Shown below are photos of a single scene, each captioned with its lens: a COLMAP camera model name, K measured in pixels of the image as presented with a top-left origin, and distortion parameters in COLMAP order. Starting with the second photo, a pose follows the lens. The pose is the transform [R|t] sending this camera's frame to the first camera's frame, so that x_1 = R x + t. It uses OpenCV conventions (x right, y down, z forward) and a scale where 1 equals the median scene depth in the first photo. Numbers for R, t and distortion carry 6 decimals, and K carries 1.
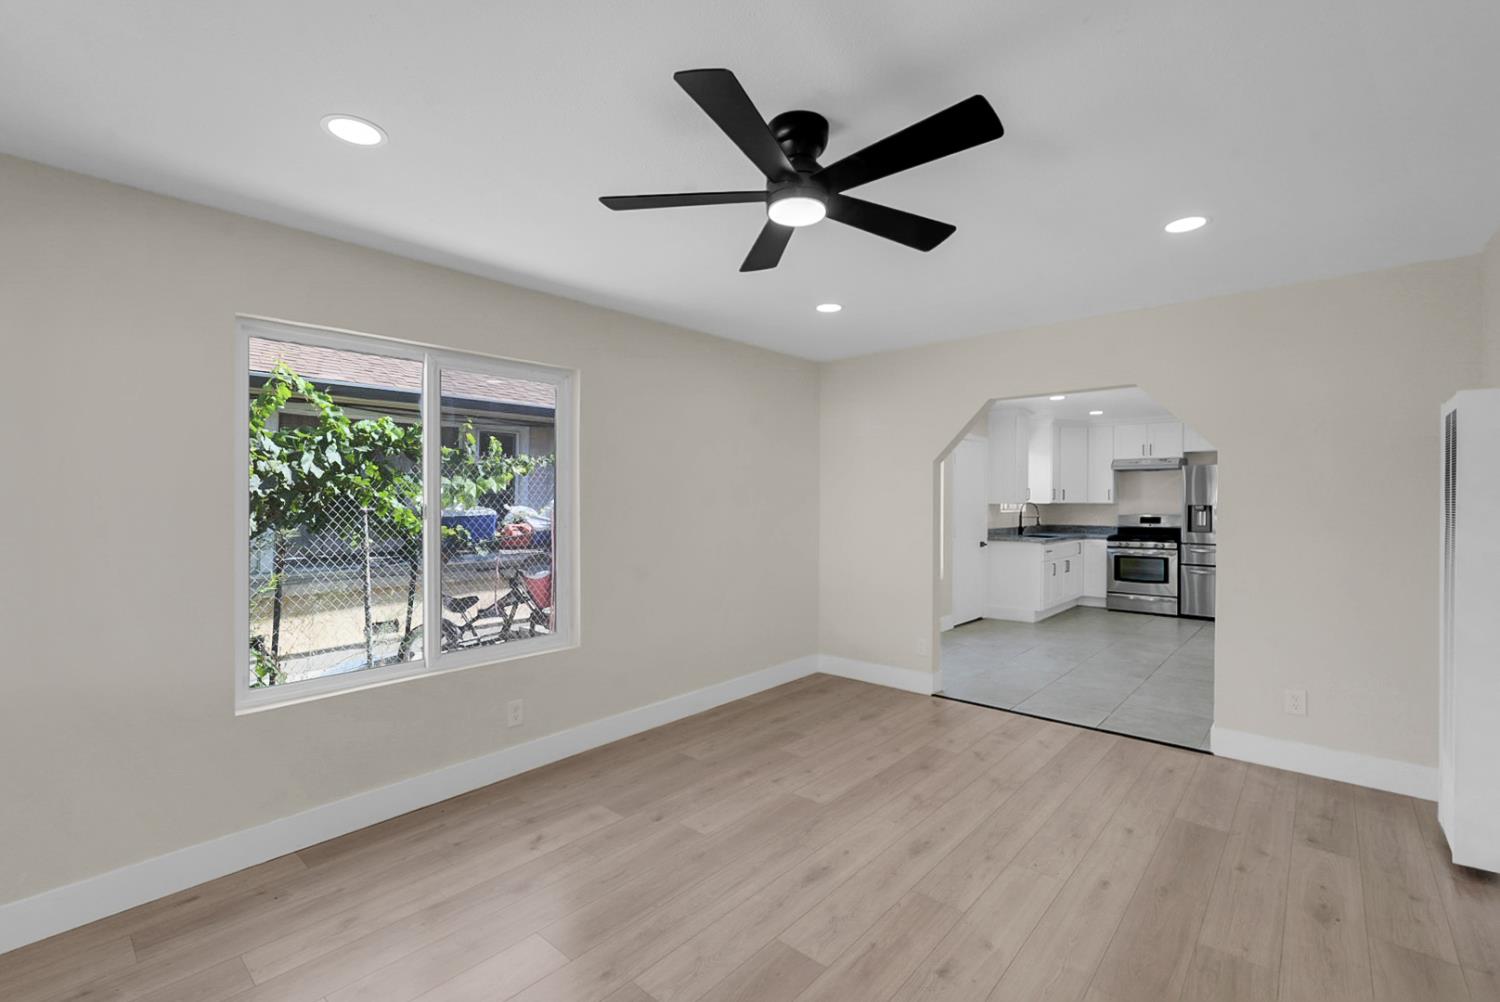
lens RADIAL K [[664.9, 0, 750.0], [0, 664.9, 501.0], [0, 0, 1]] dist [0.001480, 0.001002]
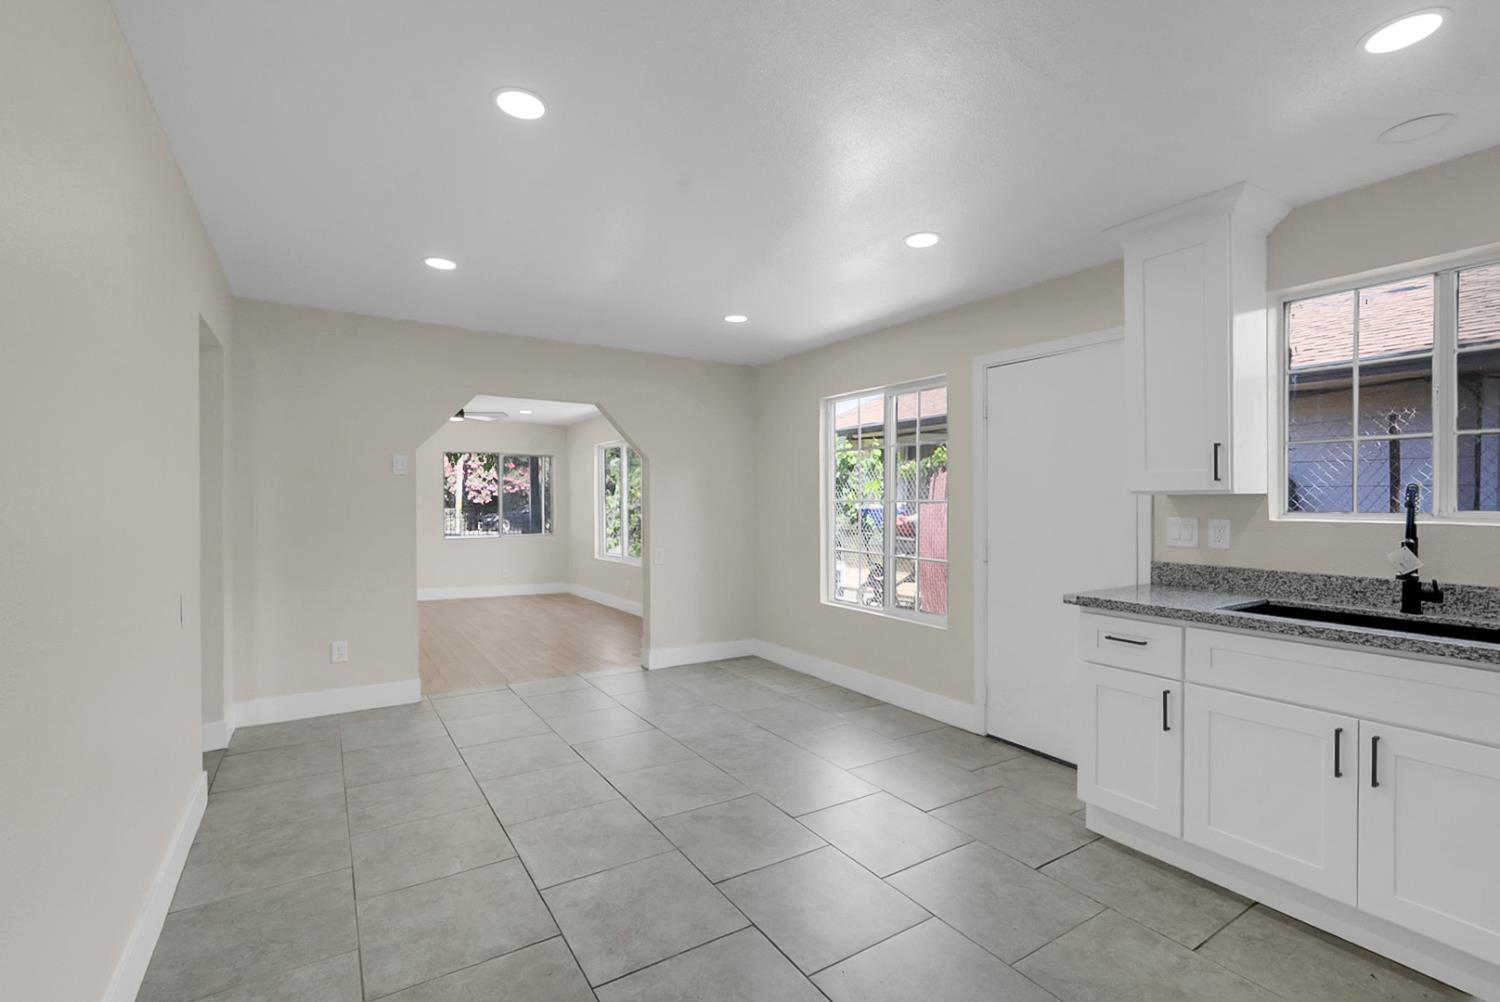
lens RADIAL K [[664.9, 0, 750.0], [0, 664.9, 501.0], [0, 0, 1]] dist [0.001480, 0.001002]
pose [[-0.265839, -0.005130, -0.964004, 0.788066], [-0.003894, 0.999983, -0.004248, 0.010210], [0.964010, 0.002624, -0.265854, 0.889958]]
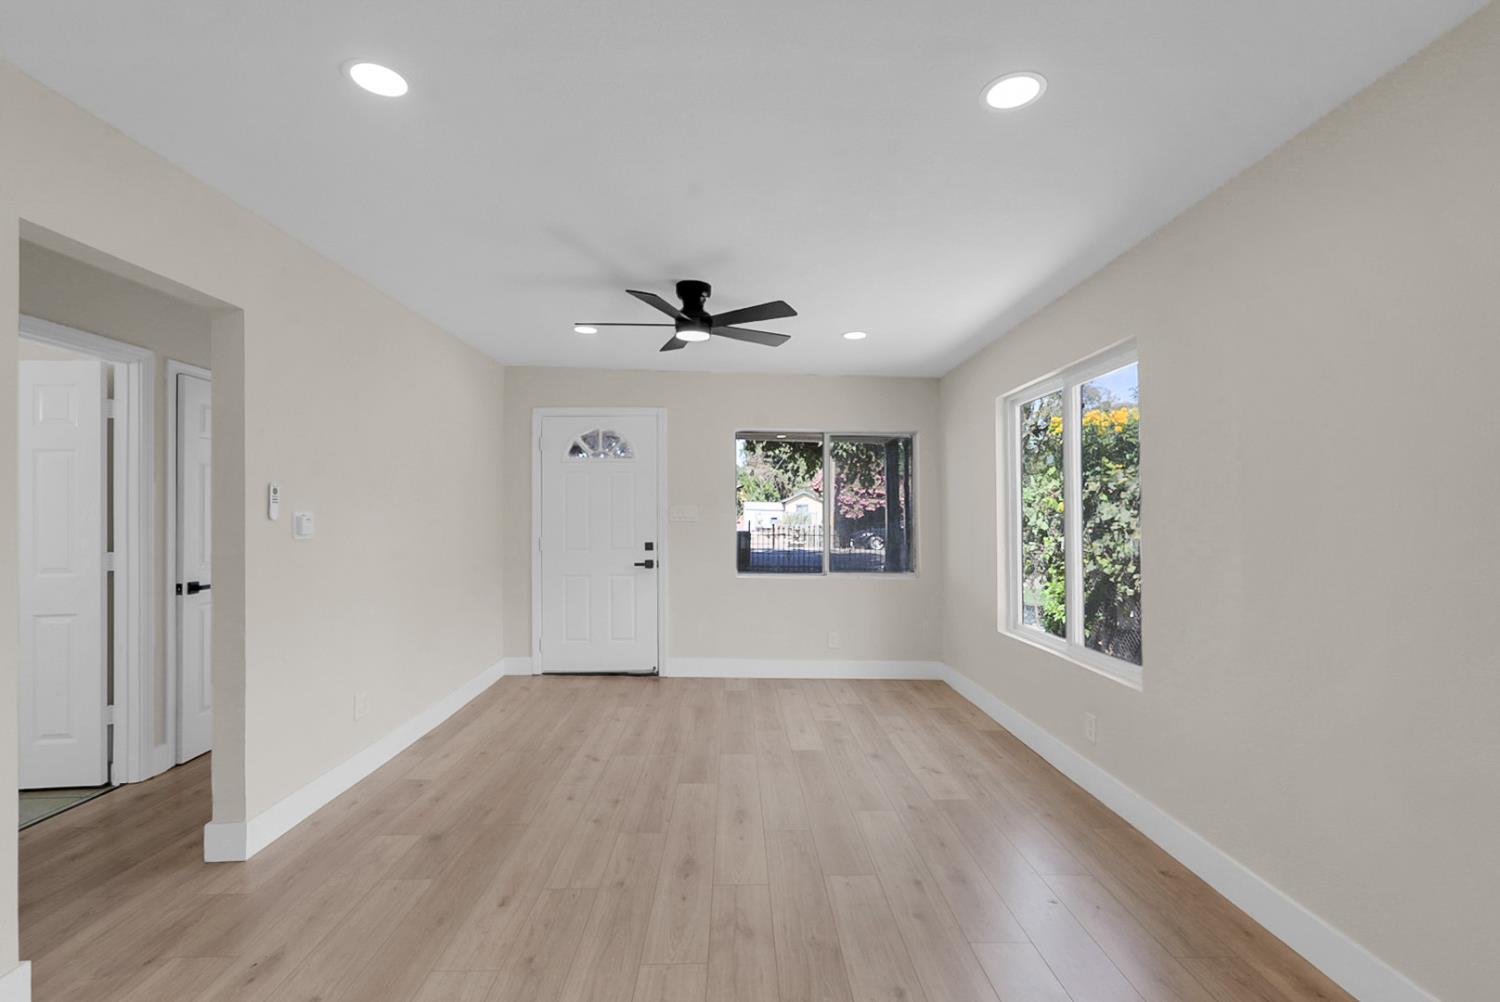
lens RADIAL K [[664.9, 0, 750.0], [0, 664.9, 501.0], [0, 0, 1]] dist [0.001480, 0.001002]
pose [[-0.736862, -0.018766, -0.675783, 0.285604], [-0.002657, 0.999687, -0.024863, 0.008620], [0.676039, -0.016525, -0.736681, 0.600154]]
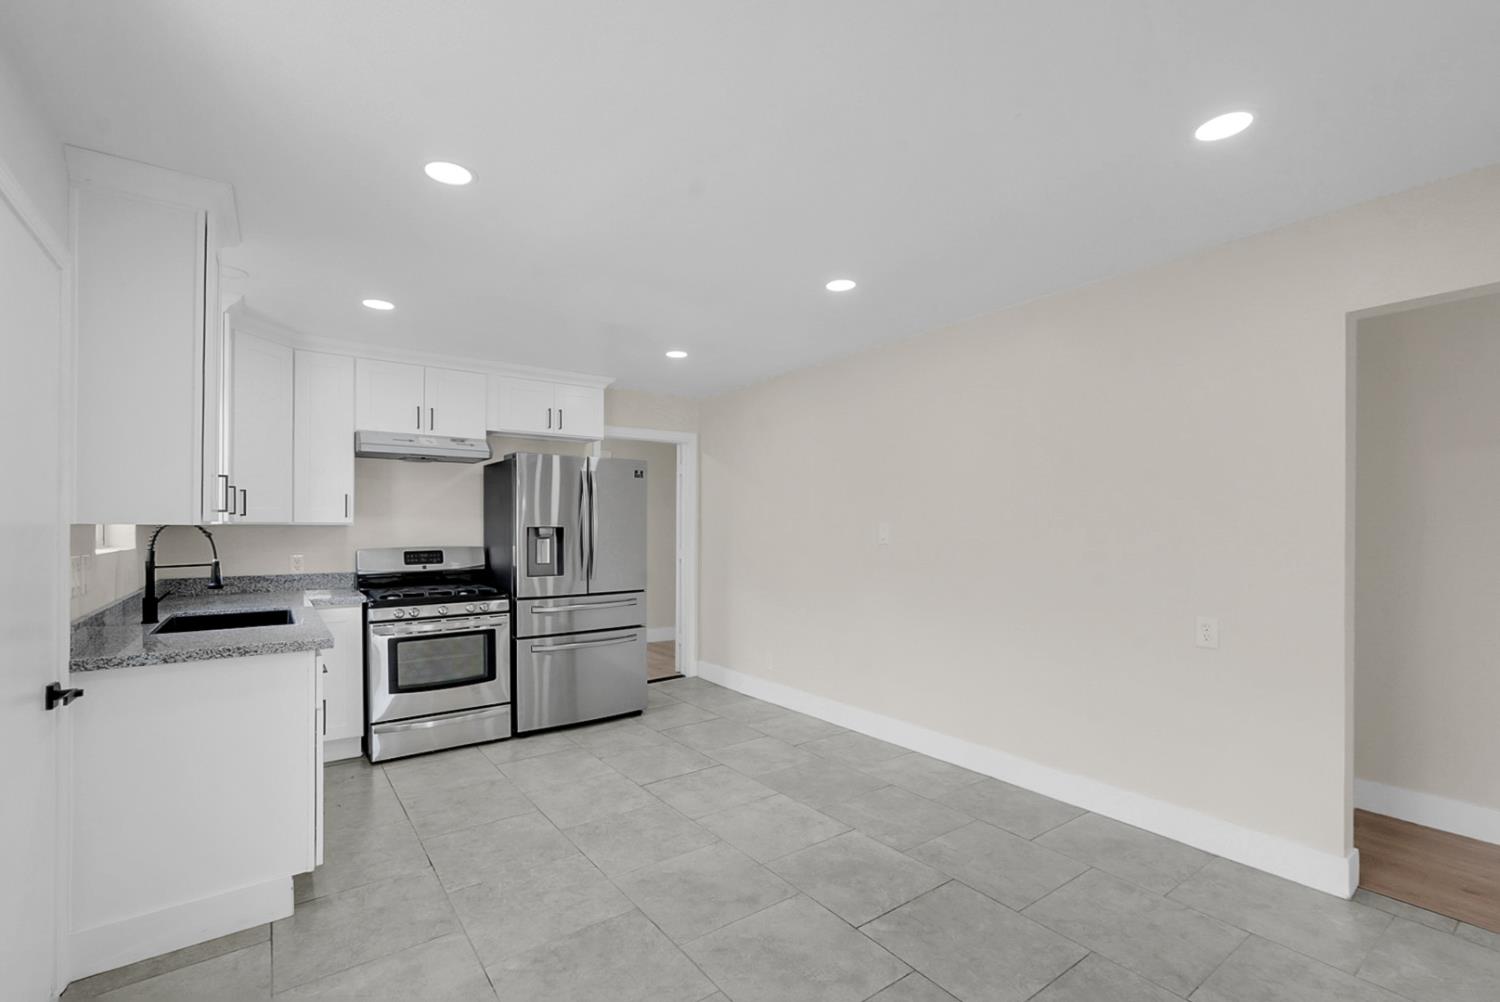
lens RADIAL K [[660.3, 0, 752.9], [0, 660.3, 530.7], [0, 0, 1]] dist [-0.009580, -0.000002]
pose [[0.213216, -0.005922, 0.976987, 0.175651], [0.000758, 0.999982, 0.005895, 0.005863], [-0.977005, -0.000516, 0.213217, 0.708789]]
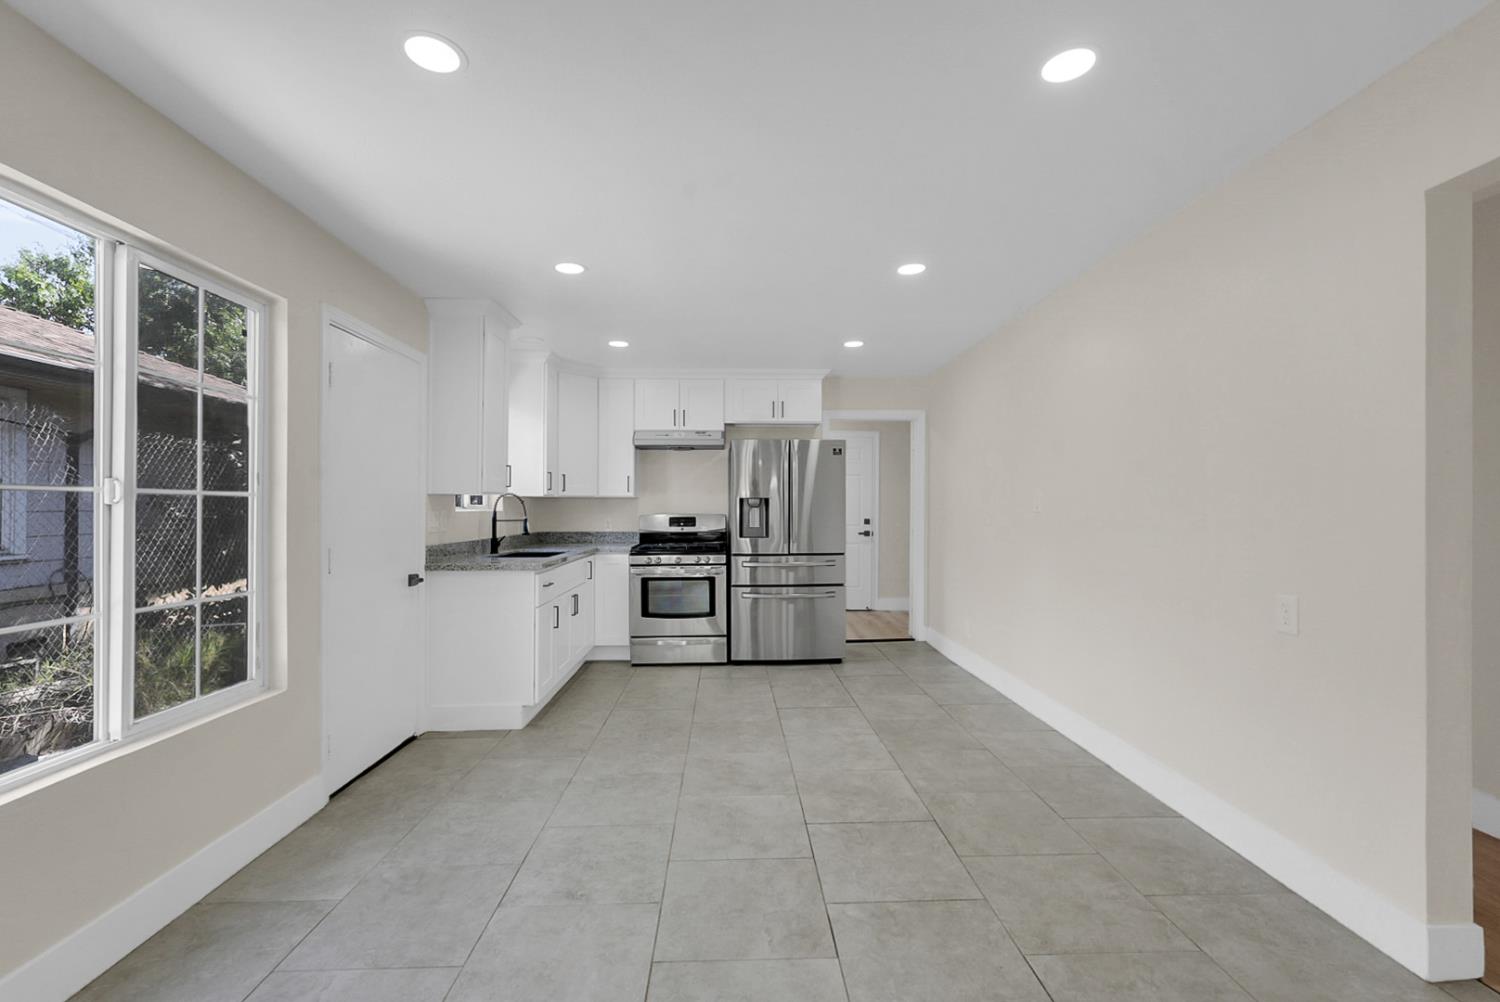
lens RADIAL K [[657.6, 0, 750.0], [0, 657.6, 501.0], [0, 0, 1]] dist [-0.002971, 0.000175]
pose [[0.726130, 0.004398, 0.687543, 0.205040], [0.002988, 0.999950, -0.009553, 0.015507], [-0.687551, 0.008991, 0.726081, 0.505959]]
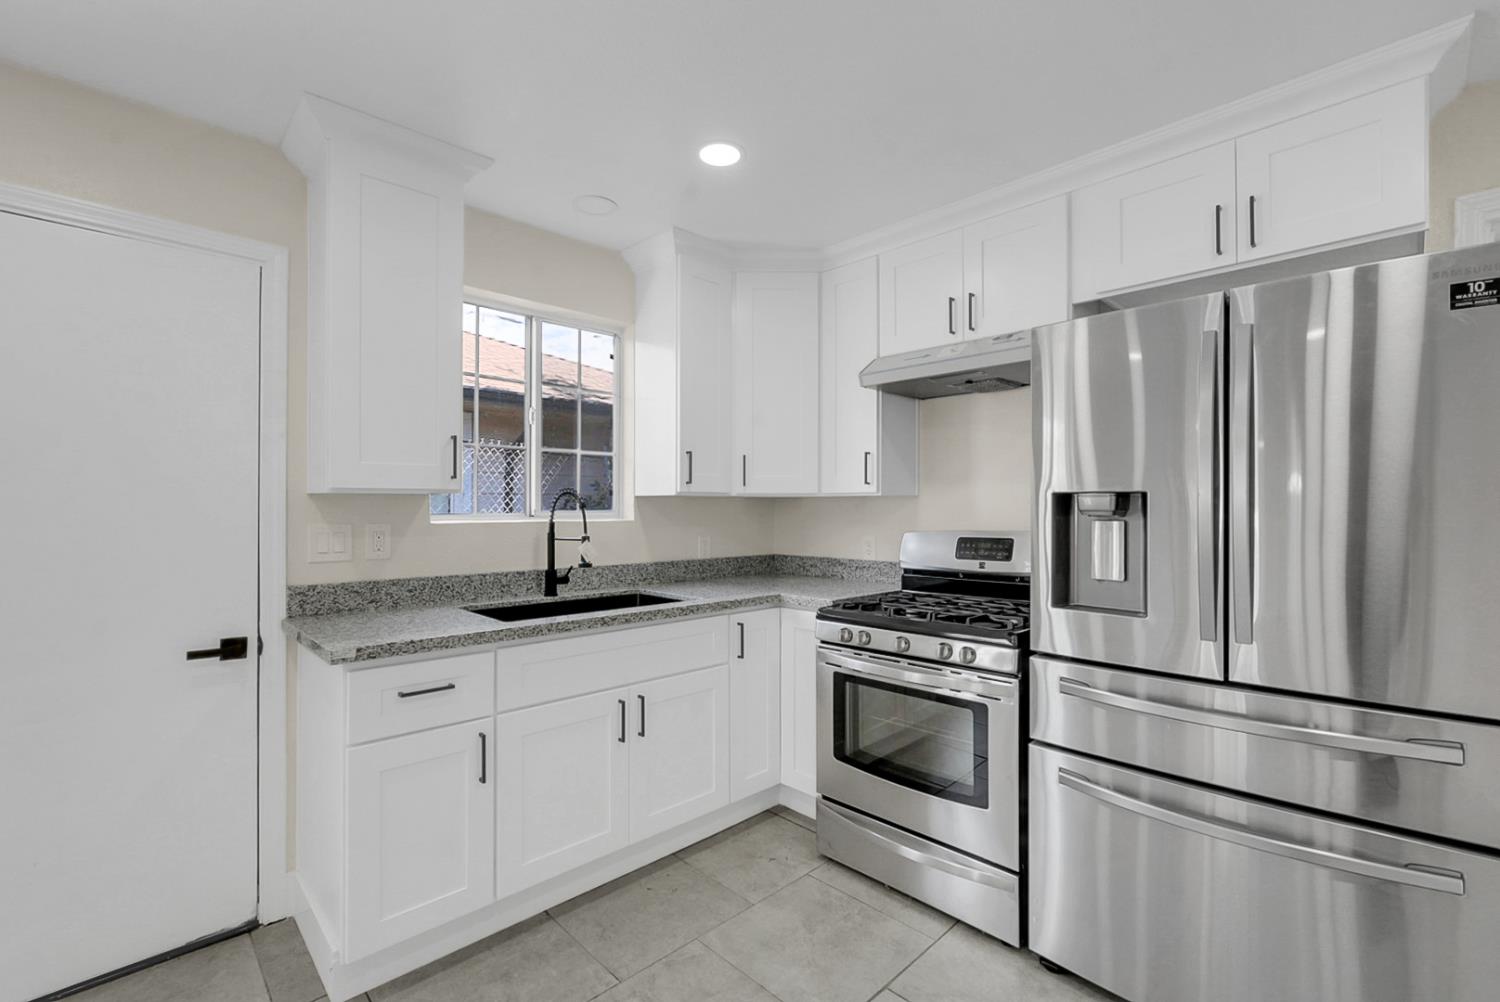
lens RADIAL K [[664.9, 0, 750.0], [0, 664.9, 501.0], [0, 0, 1]] dist [0.001480, 0.001002]
pose [[0.996819, -0.003486, -0.079625, 0.571451], [0.002644, 0.999939, -0.010683, 0.010884], [0.079657, 0.010438, 0.996768, 0.756362]]
